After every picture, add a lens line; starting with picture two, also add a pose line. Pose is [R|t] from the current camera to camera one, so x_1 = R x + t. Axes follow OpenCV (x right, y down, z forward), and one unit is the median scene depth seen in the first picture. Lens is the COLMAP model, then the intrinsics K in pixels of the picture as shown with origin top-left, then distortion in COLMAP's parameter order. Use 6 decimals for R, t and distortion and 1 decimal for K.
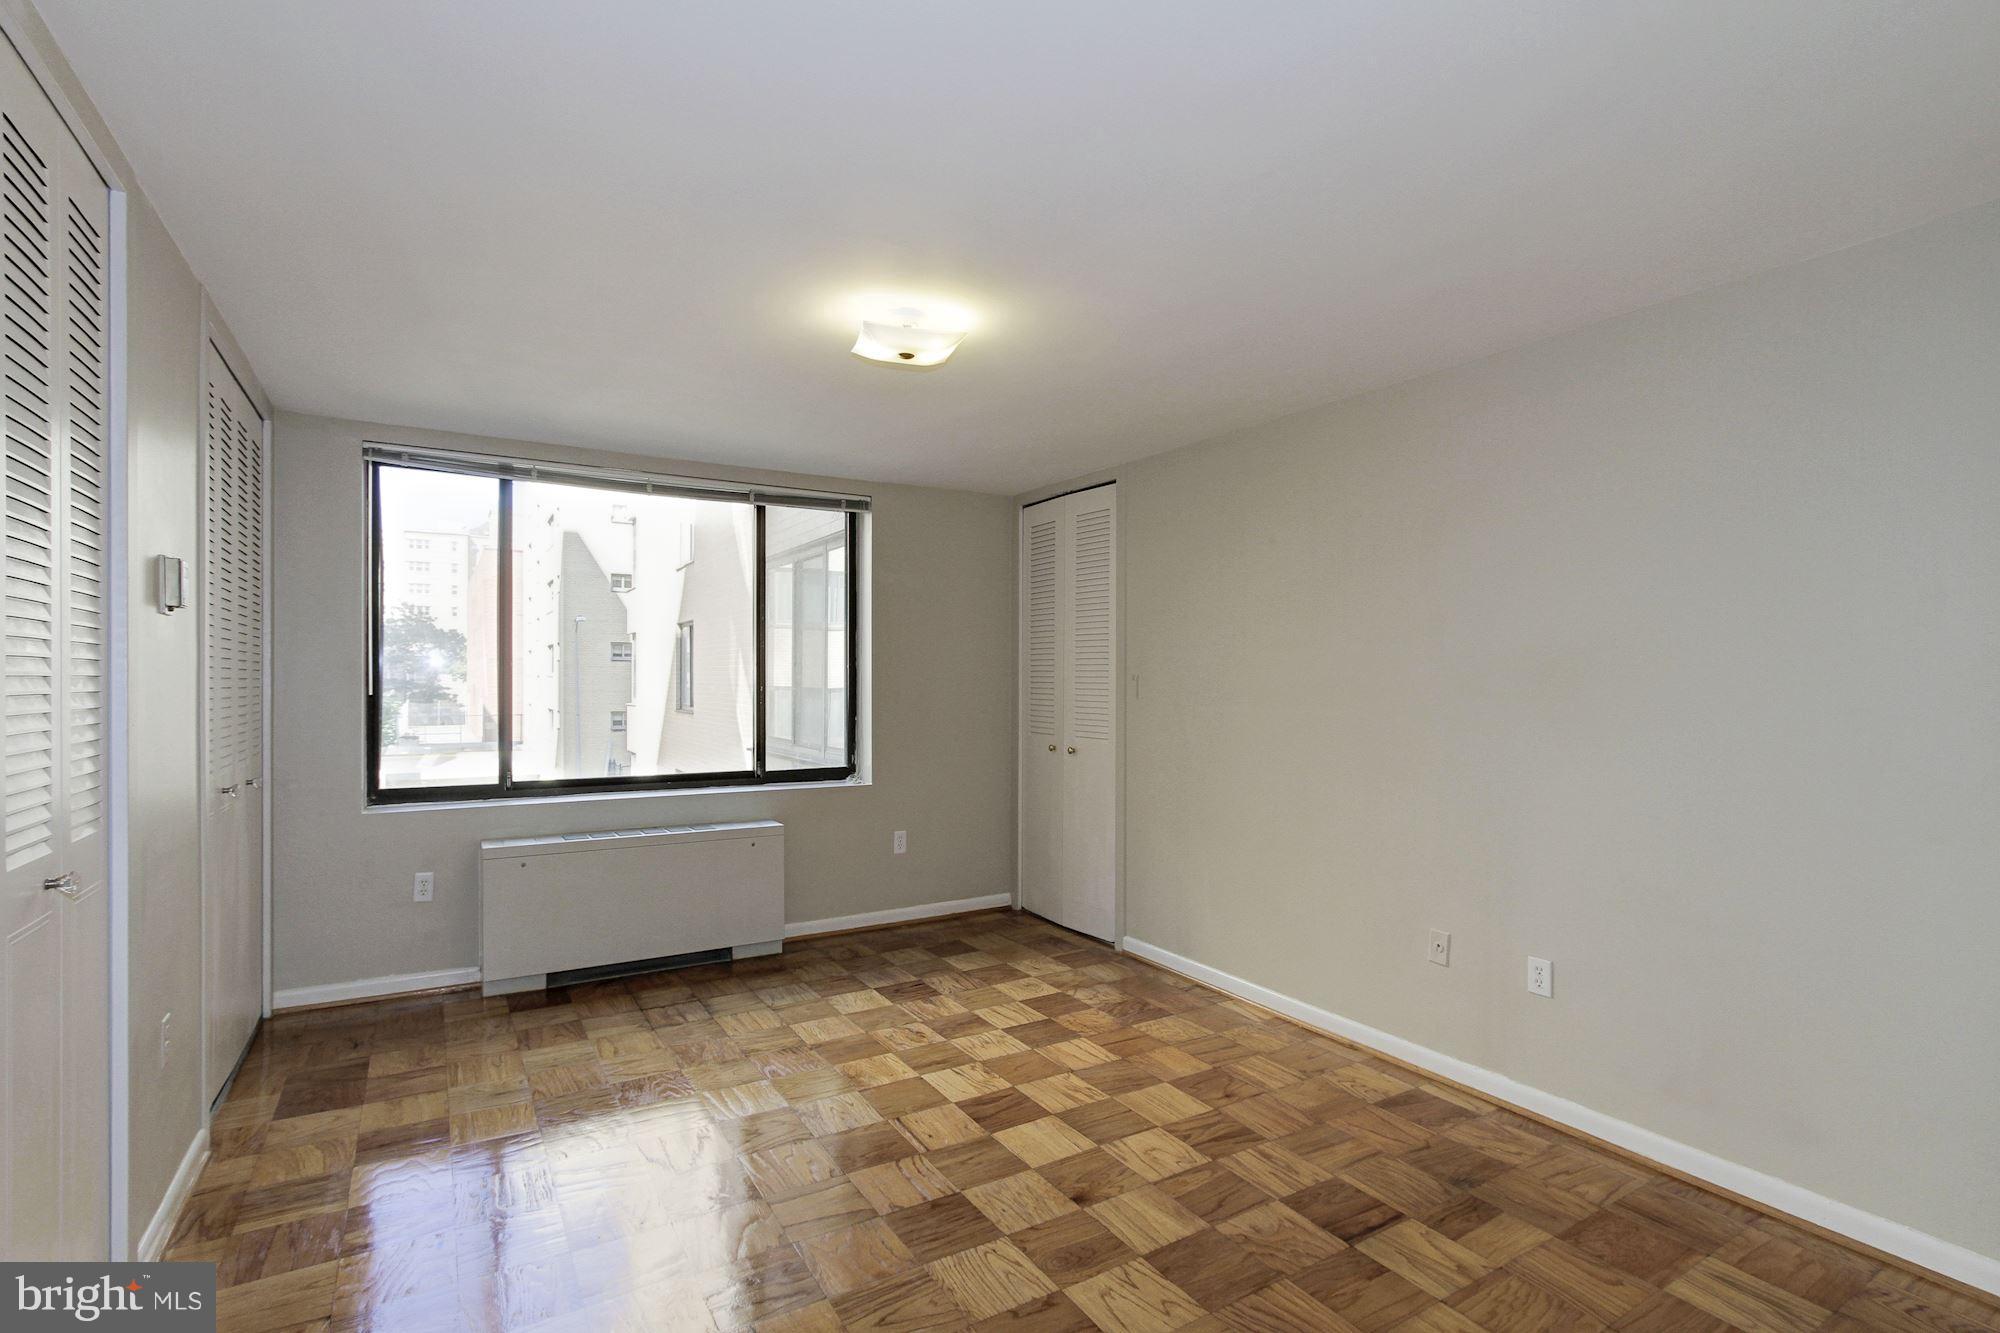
lens RADIAL K [[931.5, 0, 991.3], [0, 931.5, 682.6], [0, 0, 1]] dist [0.000432, 0.000705]
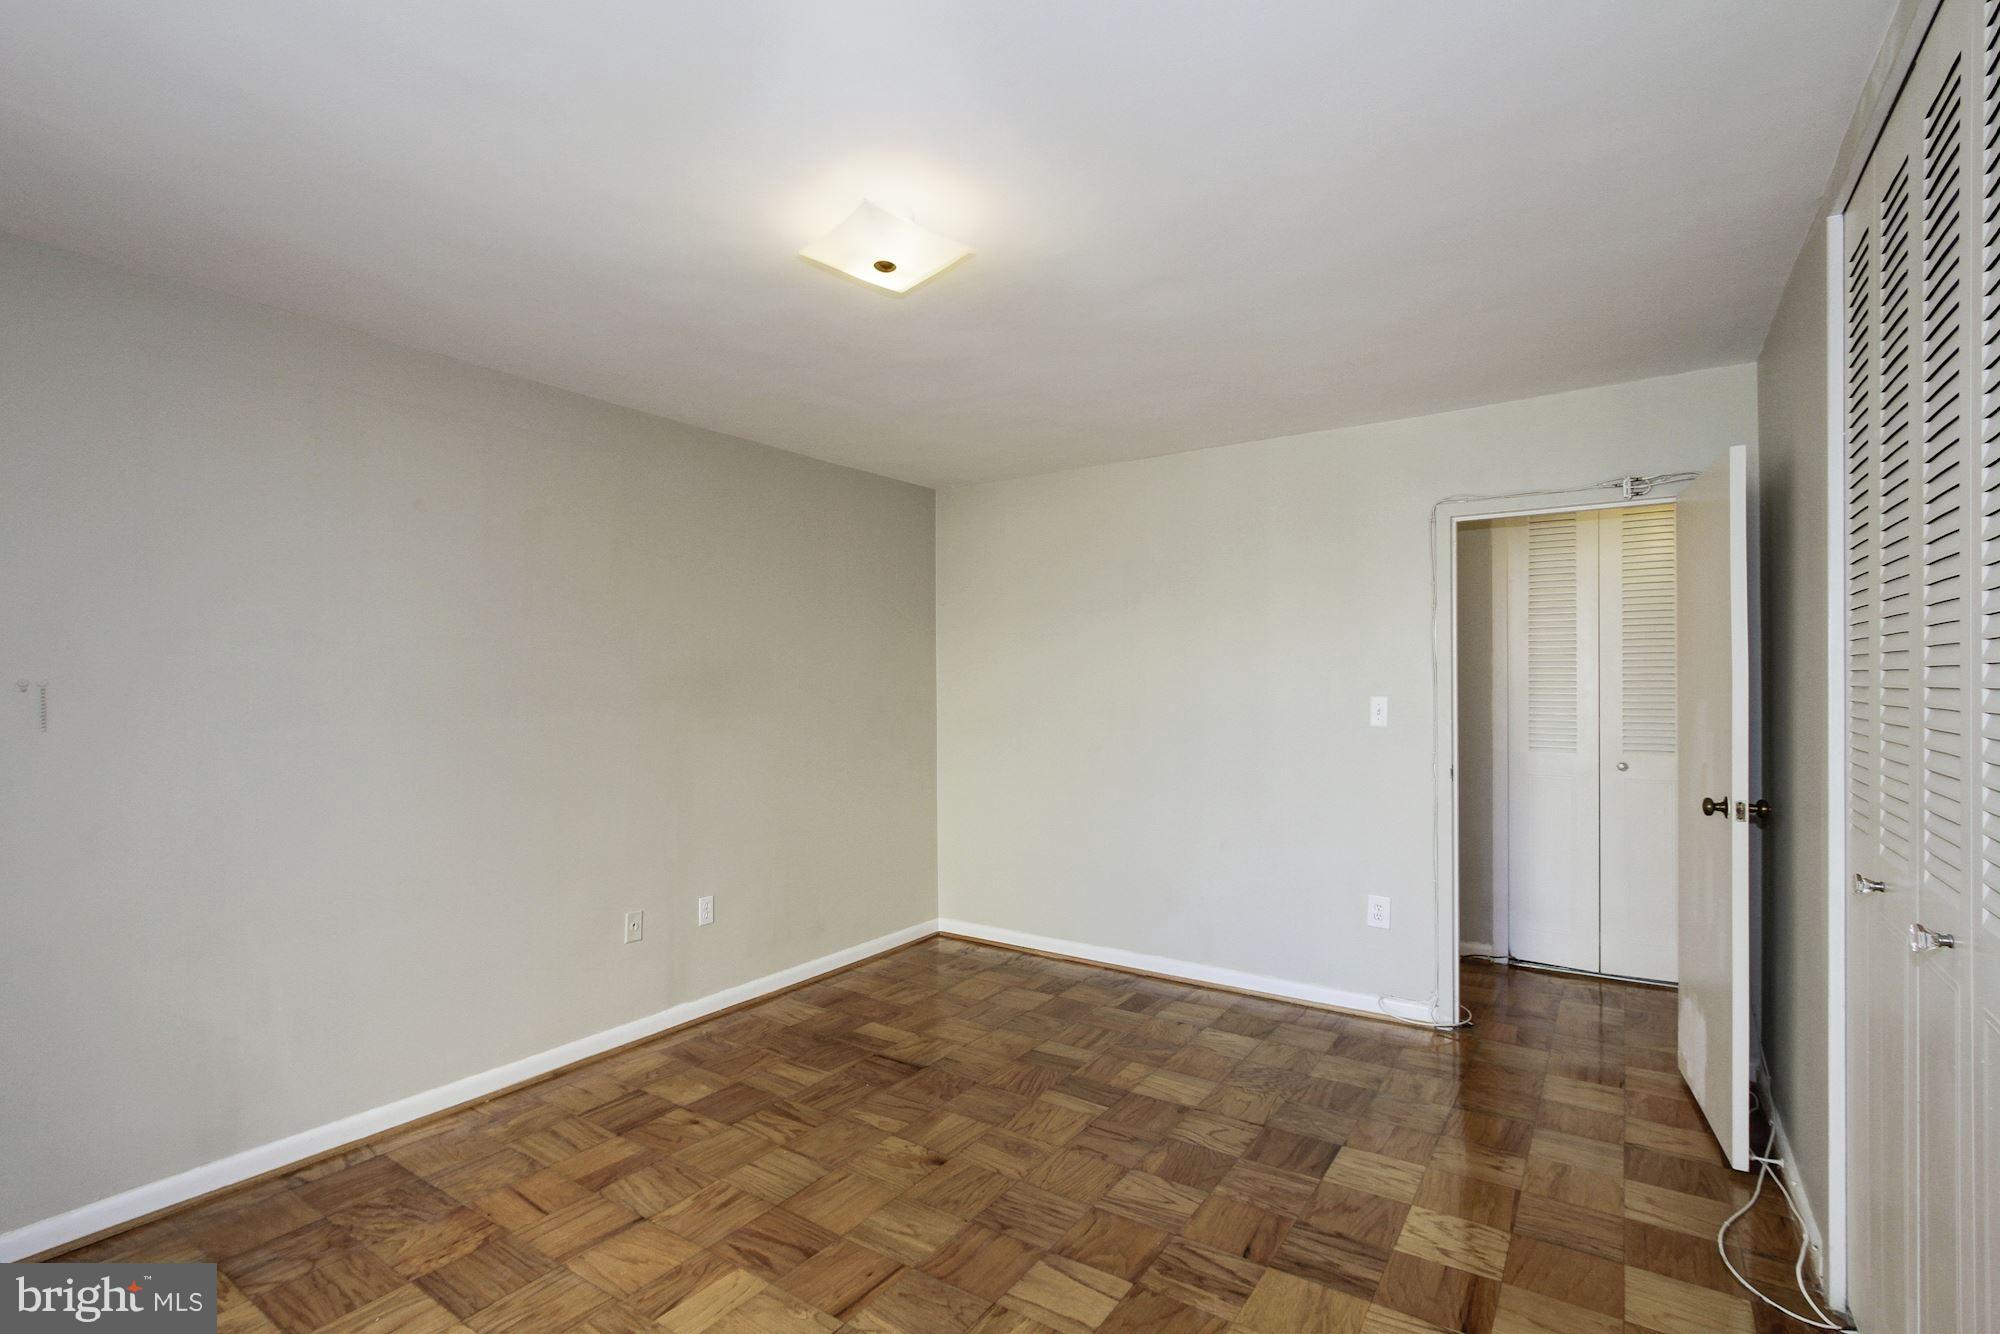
lens RADIAL K [[943.1, 0, 1001.9], [0, 943.1, 675.5], [0, 0, 1]] dist [-0.003357, -0.000217]
pose [[-0.425754, 0.004277, 0.904829, -0.553186], [0.003731, 0.999989, -0.002971, -0.008551], [-0.904831, 0.002111, -0.425766, 0.821503]]
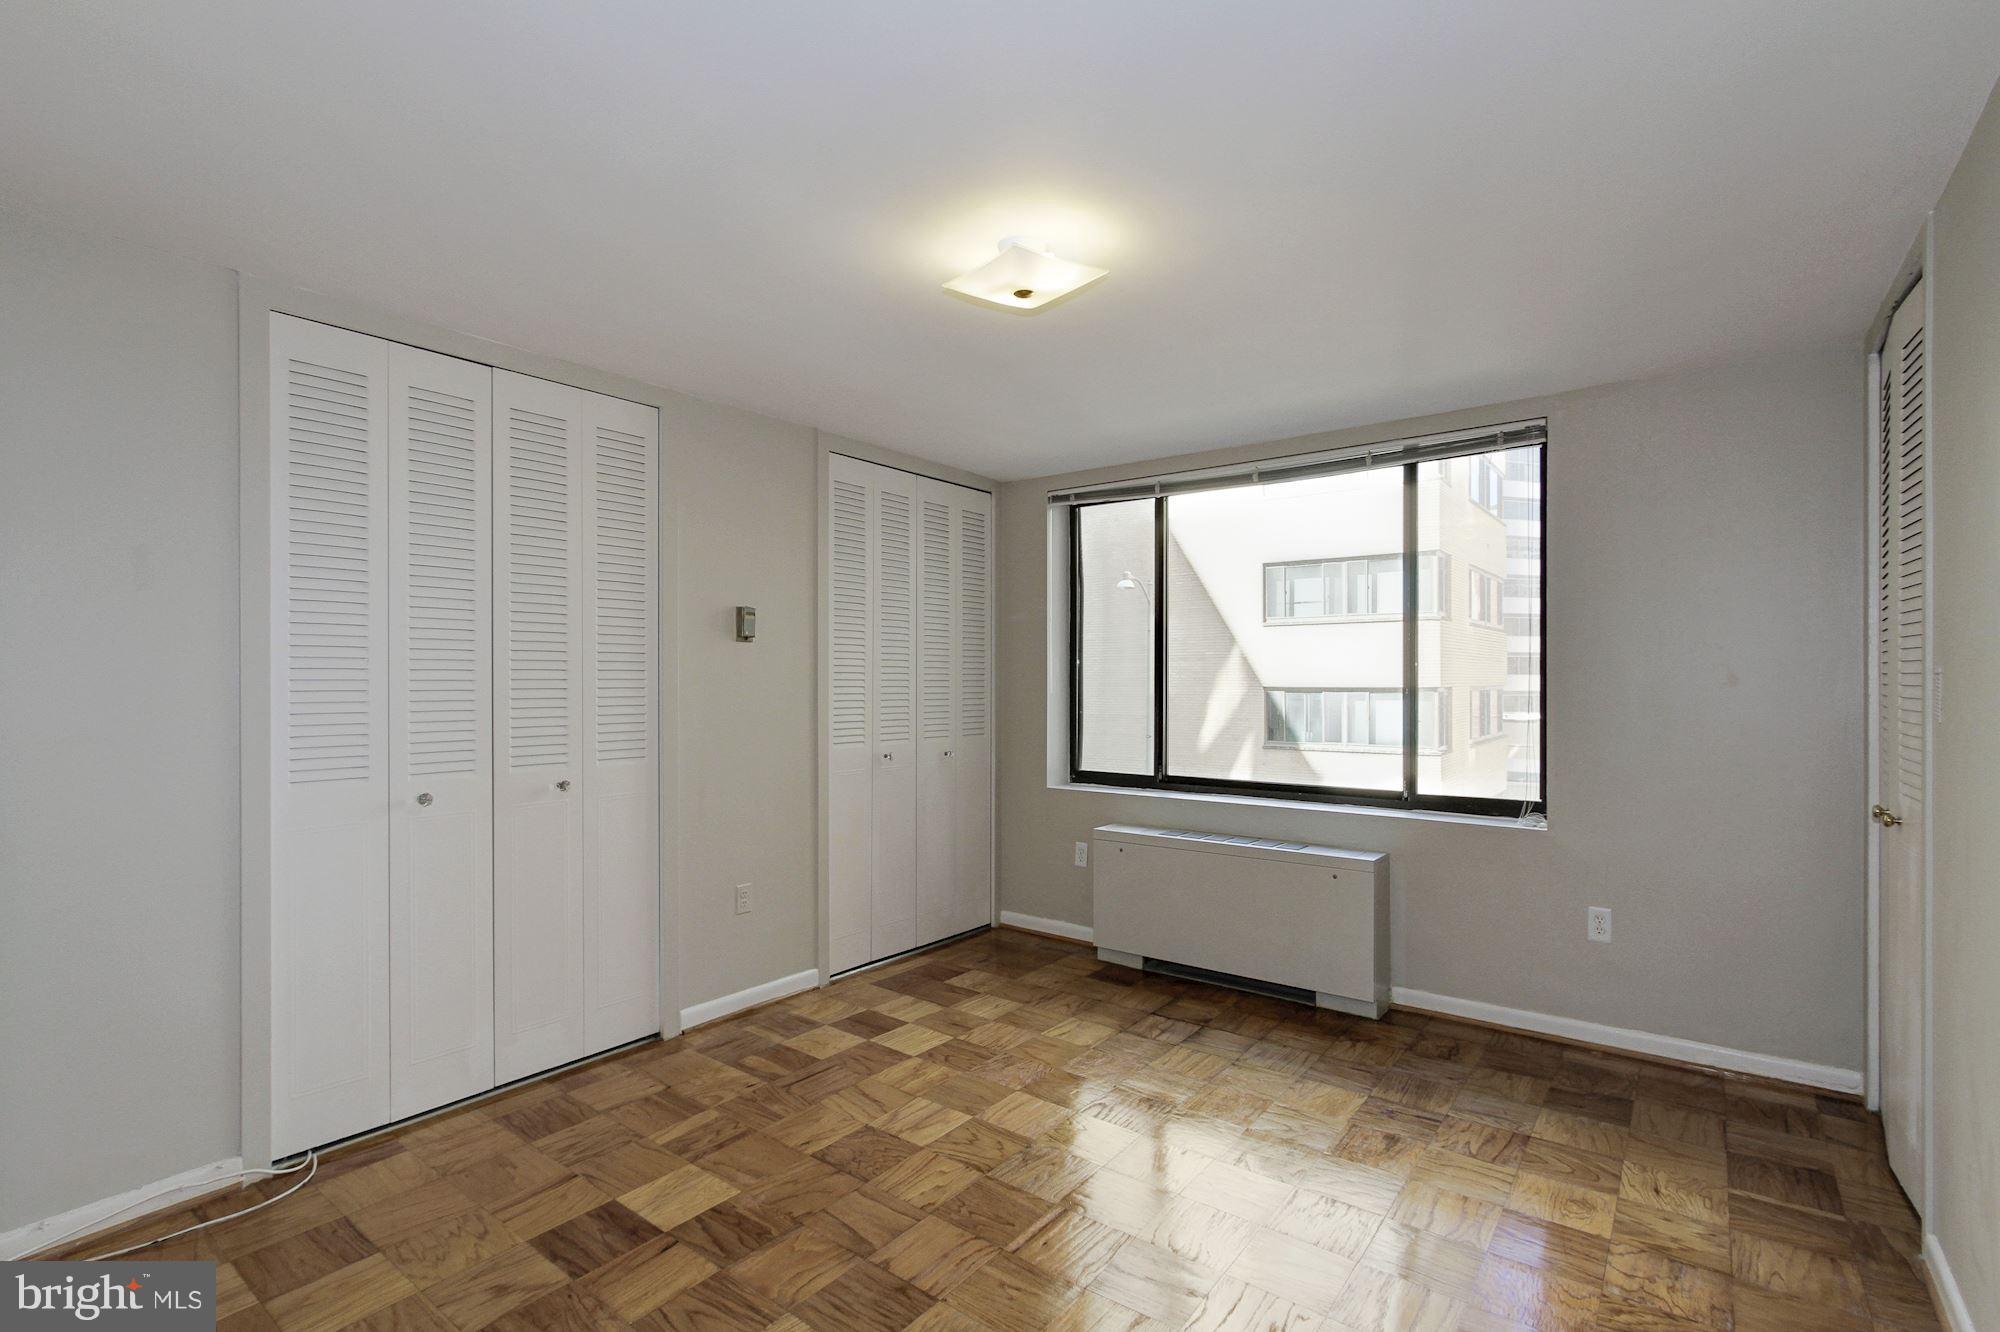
lens RADIAL K [[931.5, 0, 991.3], [0, 931.5, 682.1], [0, 0, 1]] dist [0.000432, 0.000705]
pose [[0.363419, -0.001556, -0.931625, 0.447957], [0.000496, 0.999999, -0.001477, -0.000284], [0.931626, 0.000074, 0.363419, 0.441176]]
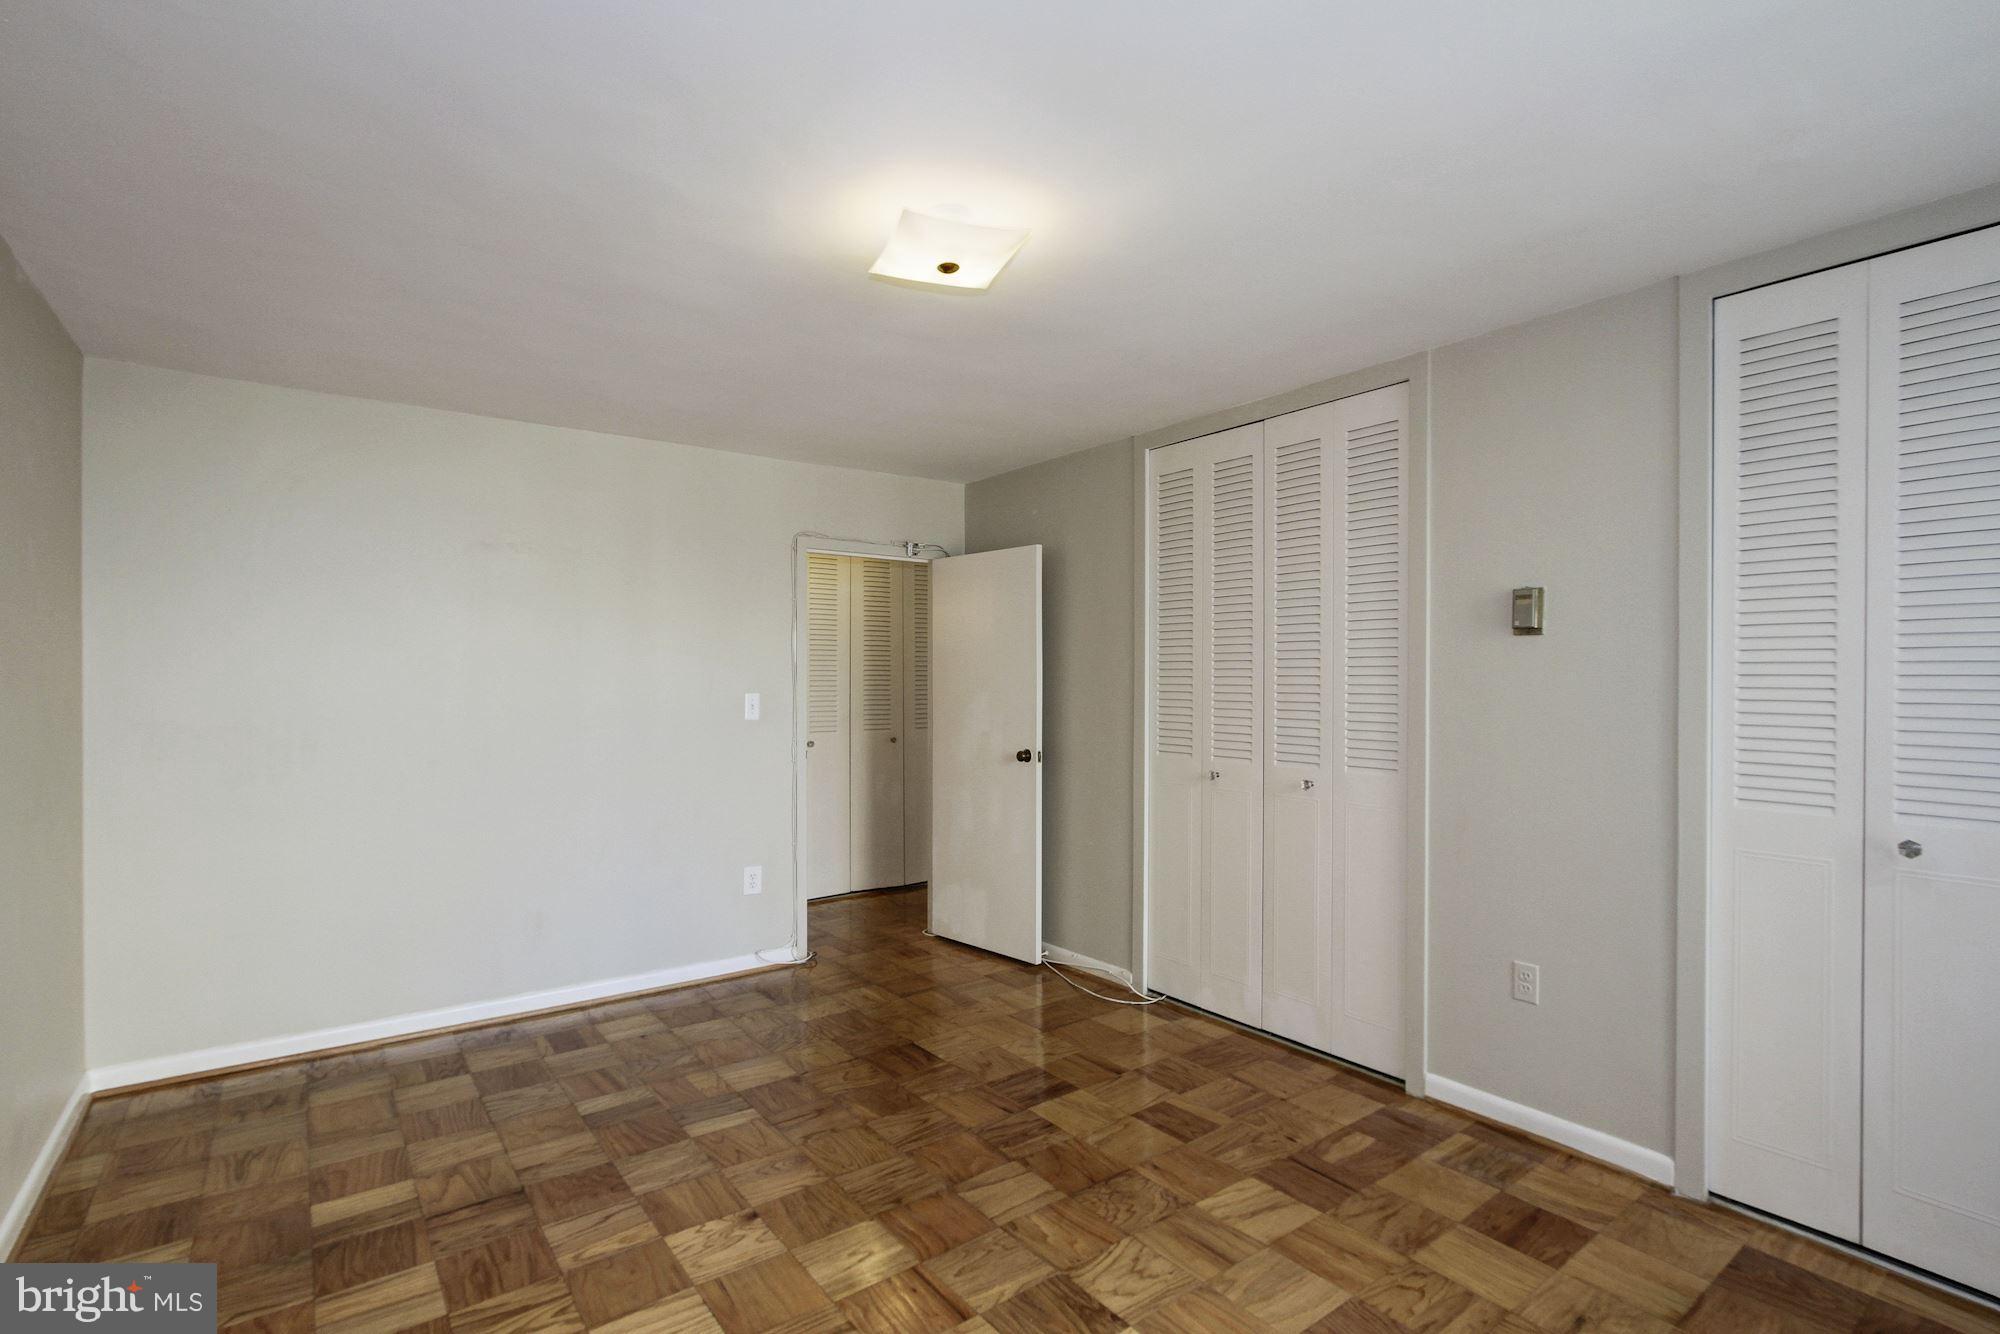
lens RADIAL K [[931.6, 0, 1002.0], [0, 931.6, 684.1], [0, 0, 1]] dist [-0.002696, -0.000383]
pose [[-0.993399, -0.005567, -0.114573, -0.031503], [-0.006188, 0.999968, 0.005065, -0.007008], [0.114541, 0.005740, -0.993402, 1.169418]]
